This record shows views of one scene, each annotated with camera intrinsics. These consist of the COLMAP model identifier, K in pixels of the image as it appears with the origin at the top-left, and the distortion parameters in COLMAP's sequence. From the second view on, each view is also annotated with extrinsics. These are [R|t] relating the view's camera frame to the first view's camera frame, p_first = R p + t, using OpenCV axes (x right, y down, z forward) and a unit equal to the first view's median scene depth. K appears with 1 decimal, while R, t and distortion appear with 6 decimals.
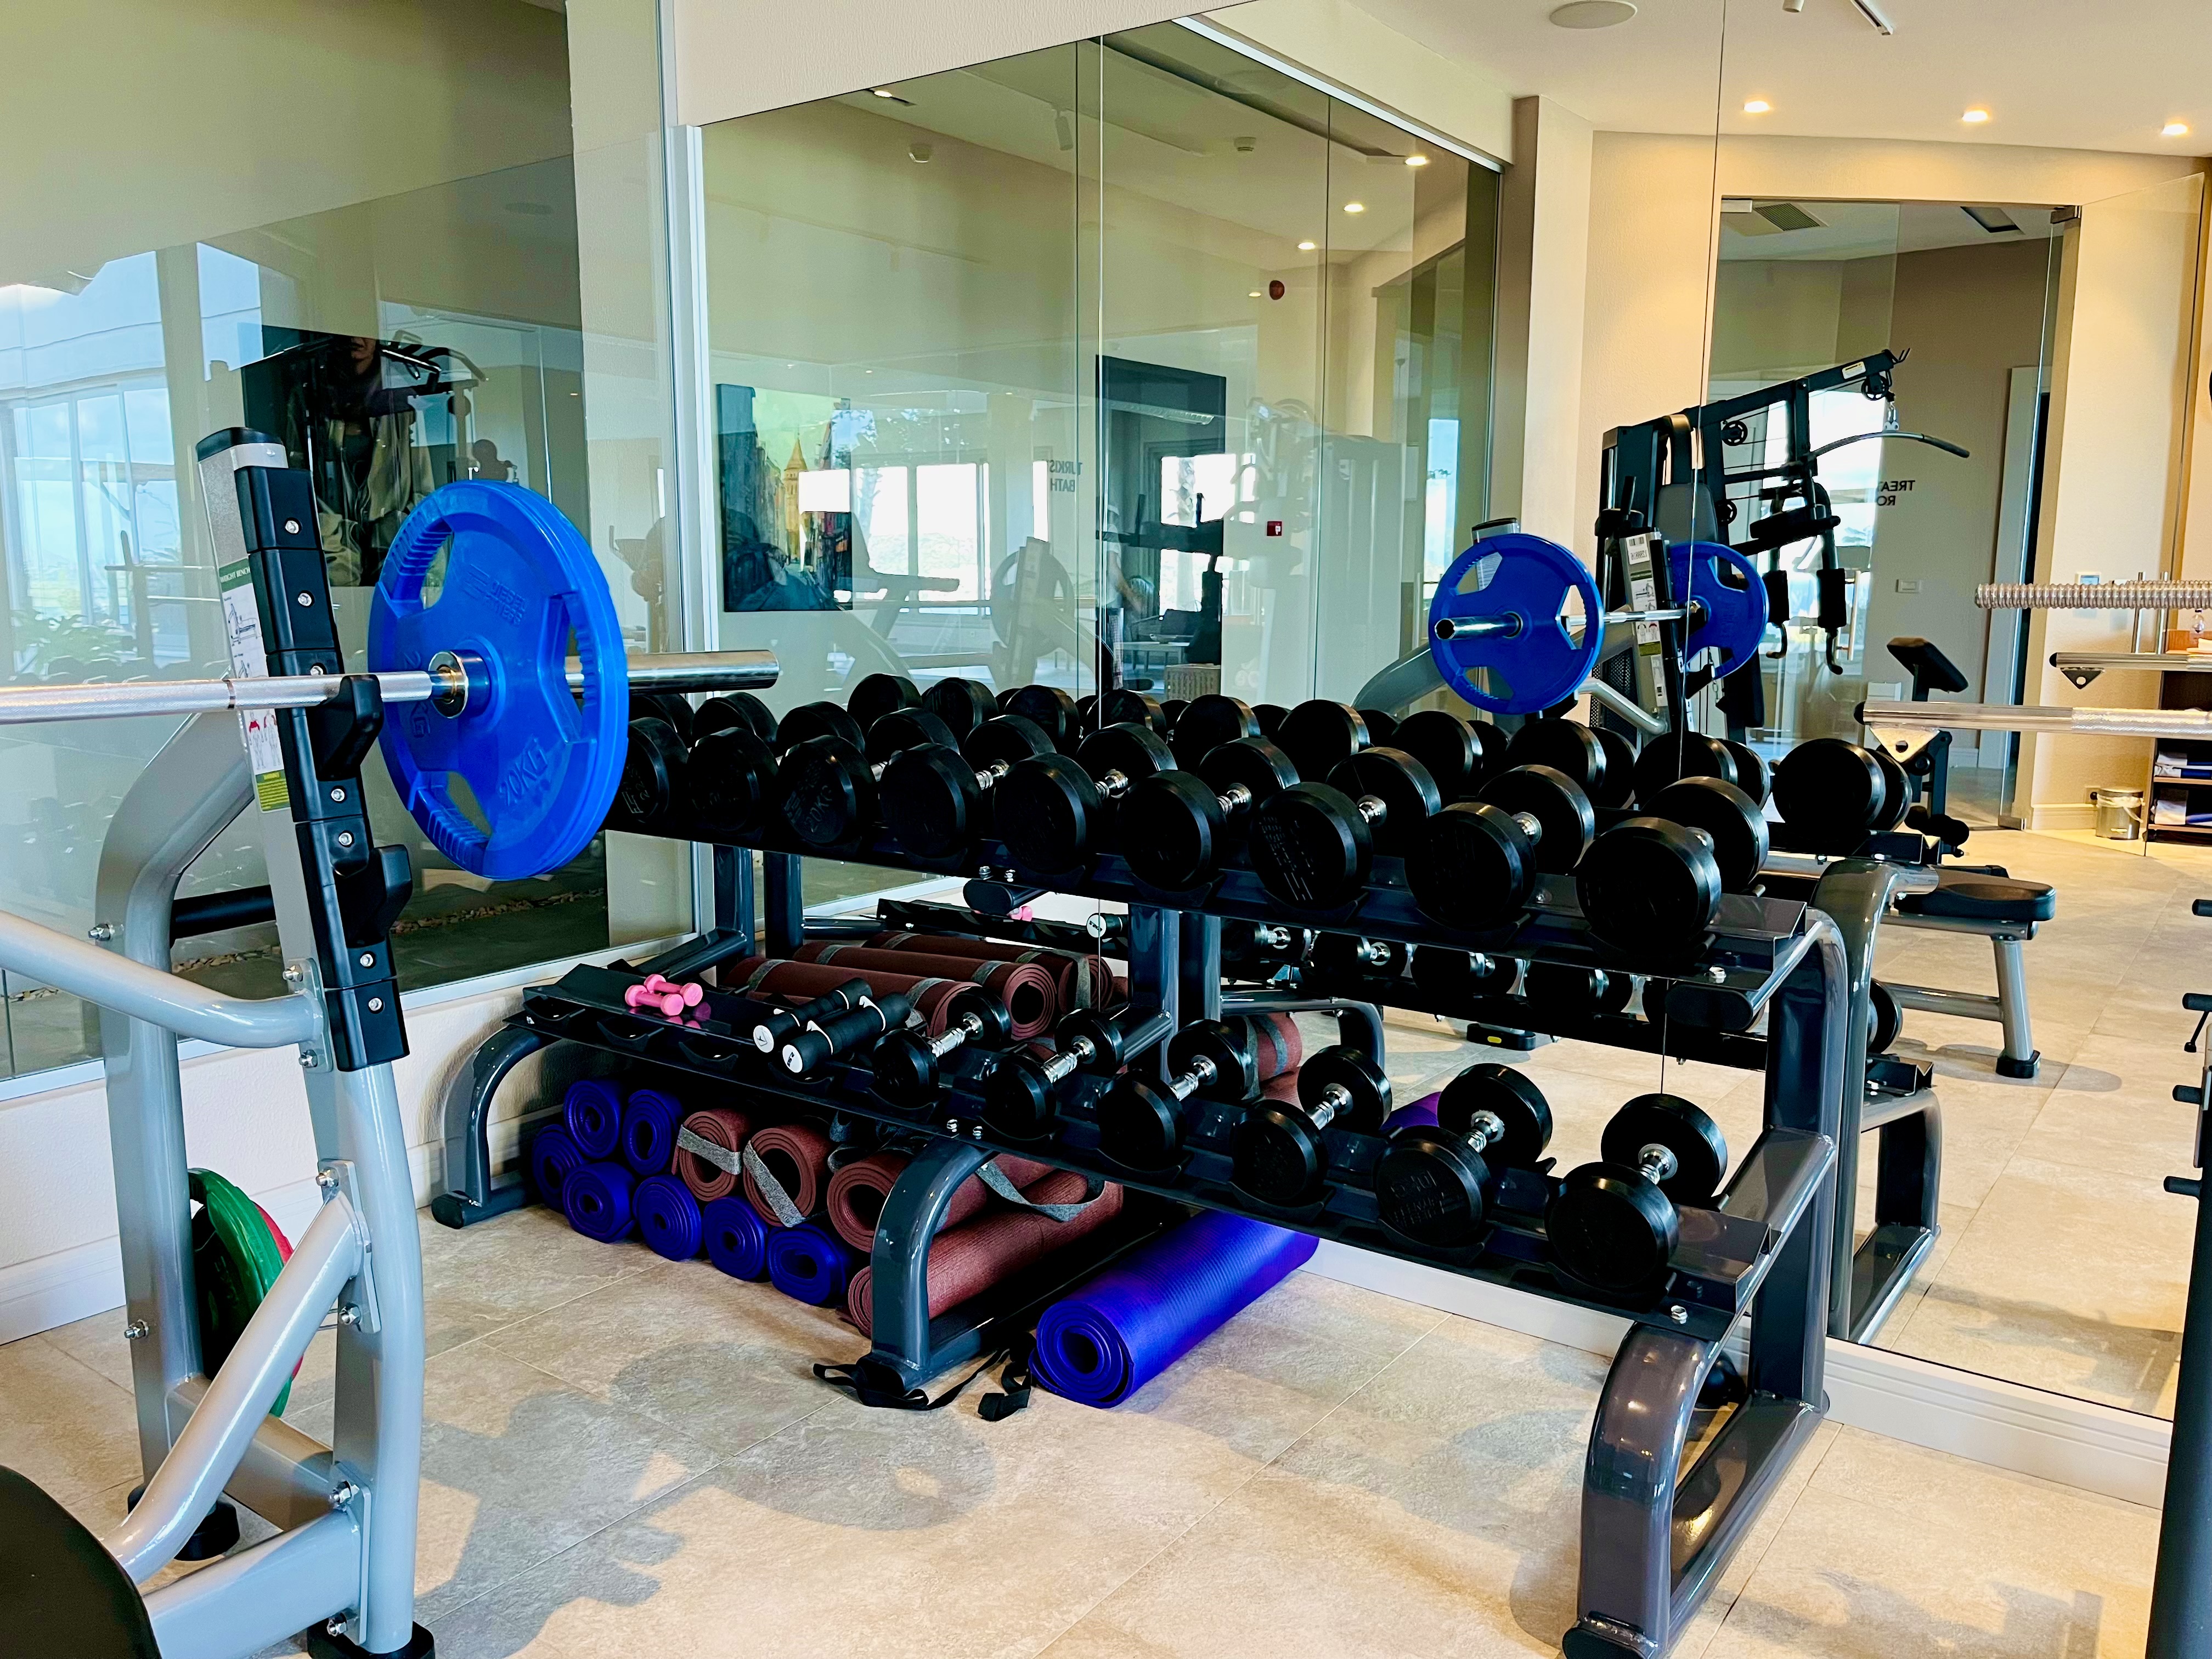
lens RADIAL K [[1678.1, 0, 1109.4], [0, 1678.1, 850.1], [0, 0, 1]] dist [0.015376, -0.029518]
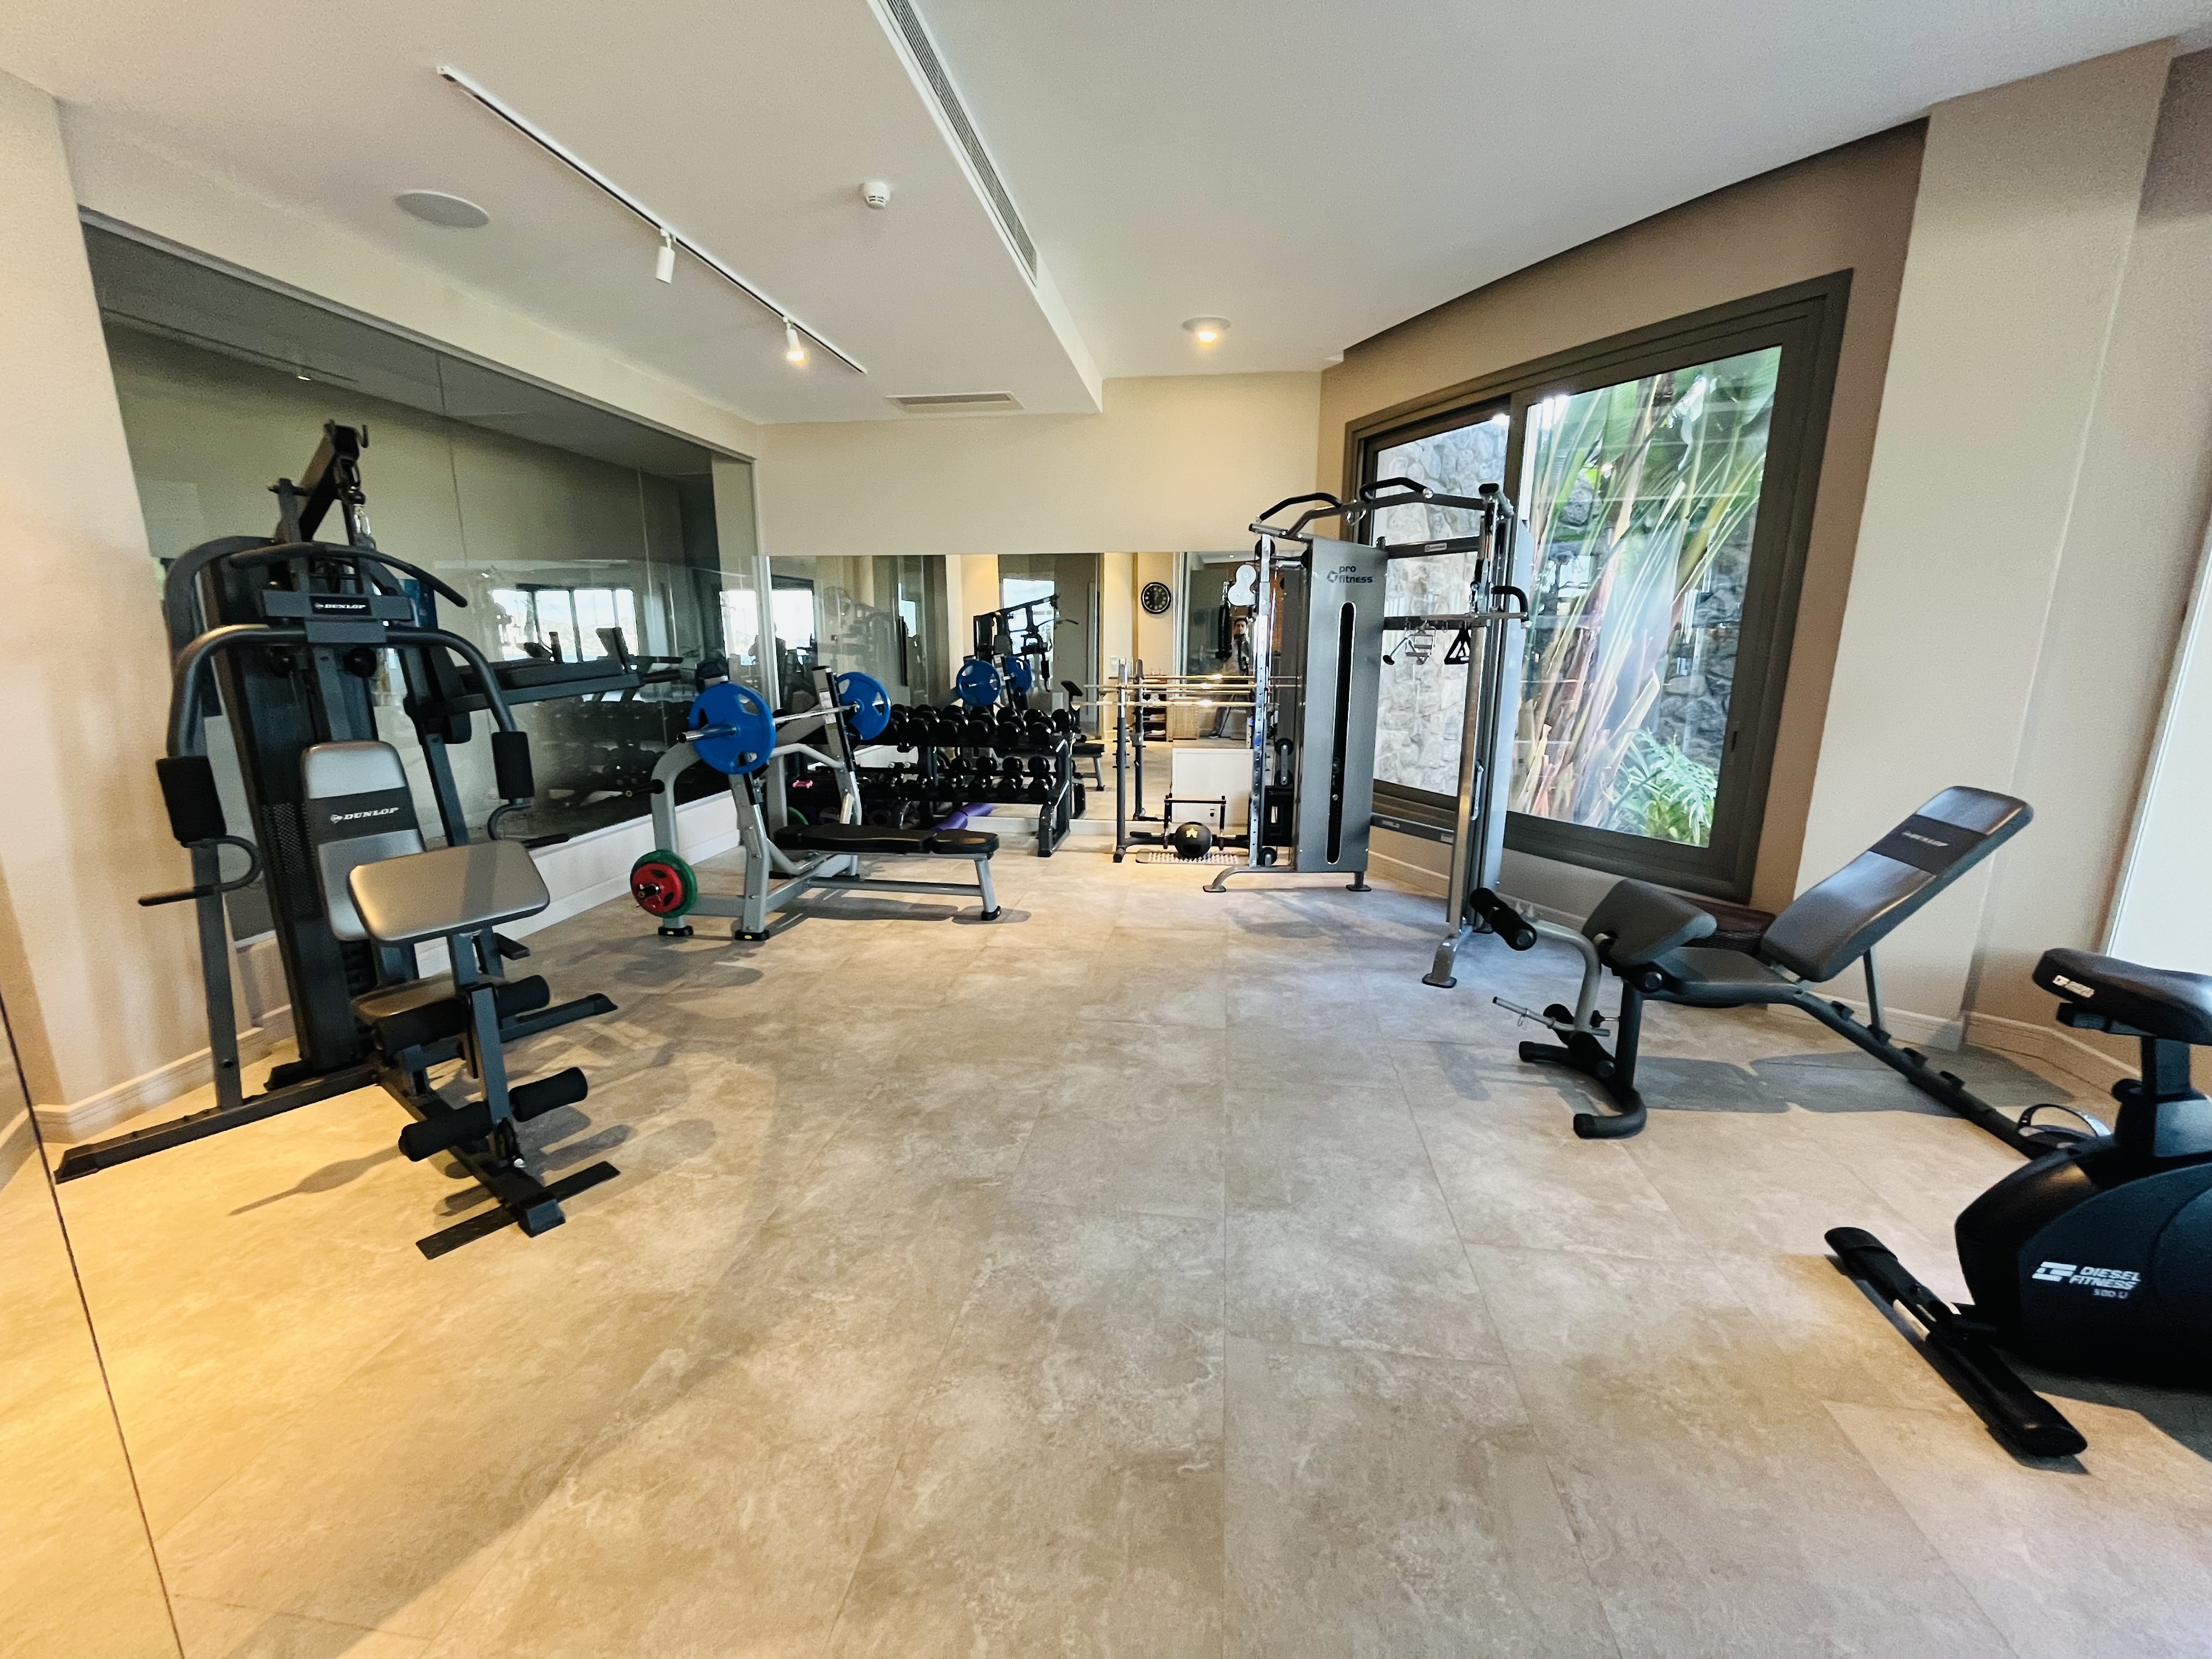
lens RADIAL K [[887.1, 0, 1107.8], [0, 887.1, 828.6], [0, 0, 1]] dist [0.000649, 0.000002]
pose [[0.878819, -0.096600, 0.467274, -0.295309], [0.072645, 0.994964, 0.069062, 0.046874], [-0.471592, -0.026748, 0.881411, -0.581341]]
